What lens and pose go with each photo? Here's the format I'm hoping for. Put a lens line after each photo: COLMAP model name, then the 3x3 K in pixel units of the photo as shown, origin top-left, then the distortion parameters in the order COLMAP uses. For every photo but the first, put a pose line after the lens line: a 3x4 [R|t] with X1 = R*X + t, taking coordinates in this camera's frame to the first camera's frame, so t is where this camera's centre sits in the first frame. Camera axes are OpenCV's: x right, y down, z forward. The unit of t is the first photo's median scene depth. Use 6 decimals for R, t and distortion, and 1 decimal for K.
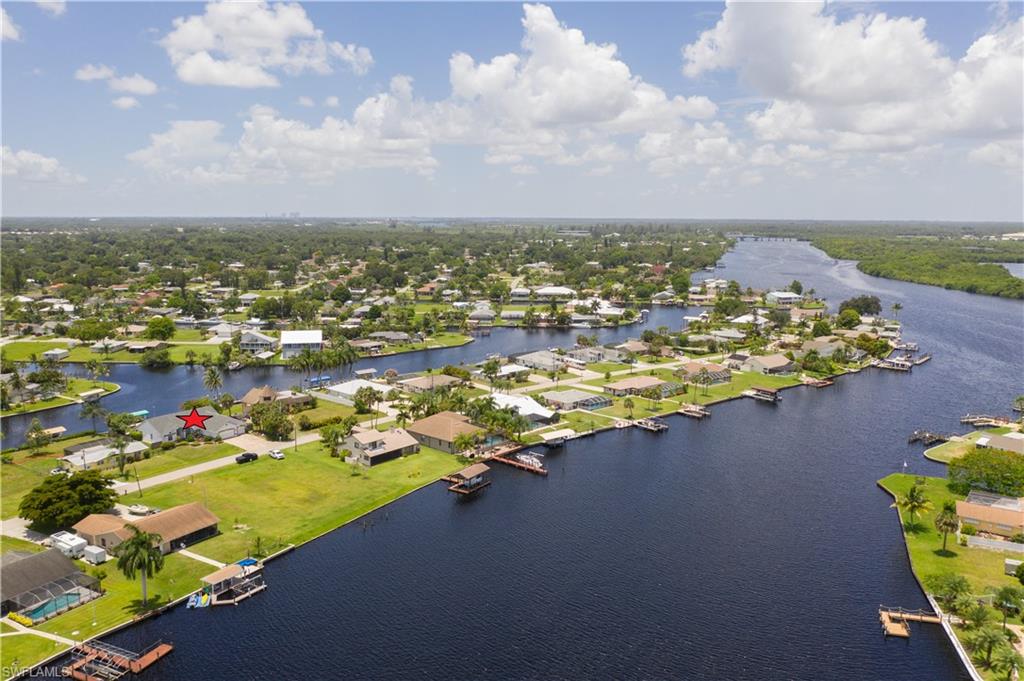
lens RADIAL K [[831.4, 0, 512.0], [0, 831.4, 340.5], [0, 0, 1]] dist [-0.007127, -0.005337]
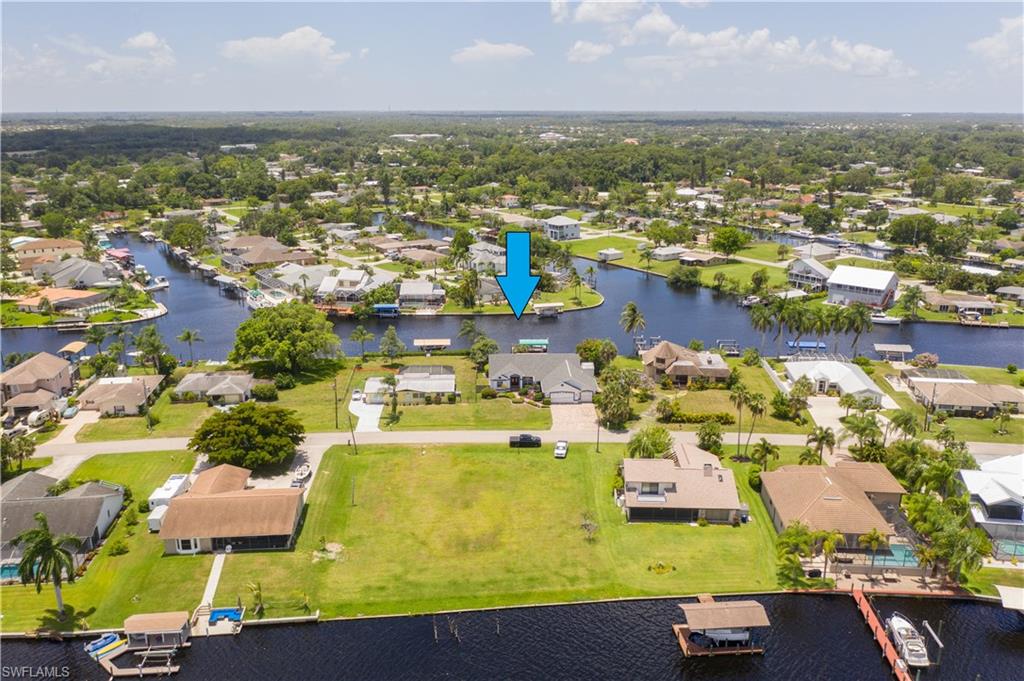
lens RADIAL K [[831.4, 0, 512.0], [0, 831.4, 340.5], [0, 0, 1]] dist [-0.007127, -0.005337]
pose [[0.602042, 0.215380, -0.768867, 0.136388], [-0.122135, 0.976441, 0.177893, -0.045783], [0.789068, -0.013193, 0.614164, 0.371453]]
